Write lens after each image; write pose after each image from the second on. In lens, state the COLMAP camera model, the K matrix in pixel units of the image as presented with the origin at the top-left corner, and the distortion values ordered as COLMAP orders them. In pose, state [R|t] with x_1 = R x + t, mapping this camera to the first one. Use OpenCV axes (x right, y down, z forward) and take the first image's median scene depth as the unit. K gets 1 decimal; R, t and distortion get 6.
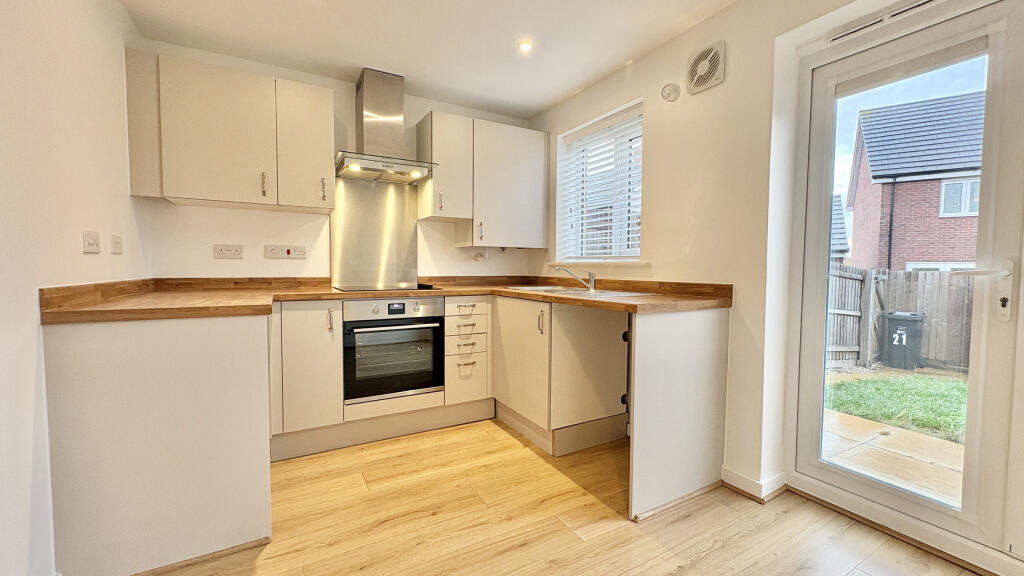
lens RADIAL K [[407.6, 0, 517.1], [0, 407.6, 284.8], [0, 0, 1]] dist [-0.000135, -0.000059]
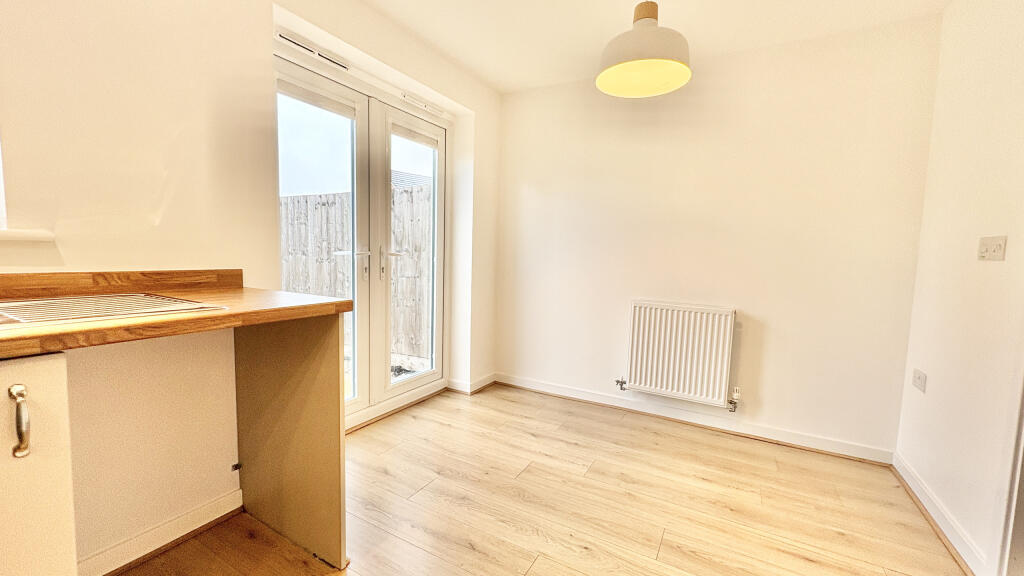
lens RADIAL K [[407.6, 0, 514.0], [0, 407.6, 291.1], [0, 0, 1]] dist [-0.000135, -0.000059]
pose [[-0.517314, -0.105126, 0.849314, -0.121540], [0.000507, 0.992389, 0.123144, -0.015161], [-0.855795, 0.064135, -0.513324, 0.247458]]
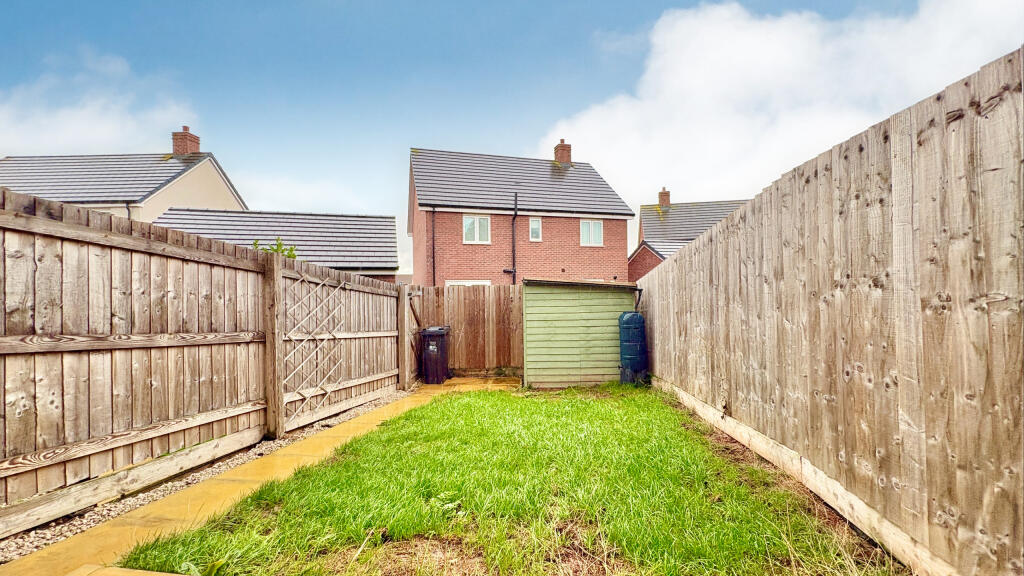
lens RADIAL K [[407.6, 0, 511.9], [0, 407.6, 286.0], [0, 0, 1]] dist [-0.000135, -0.000059]
pose [[0.621683, -0.014834, 0.783128, 0.280577], [0.053773, 0.998270, -0.023779, 0.000367], [-0.781421, 0.056894, 0.621405, 0.216518]]
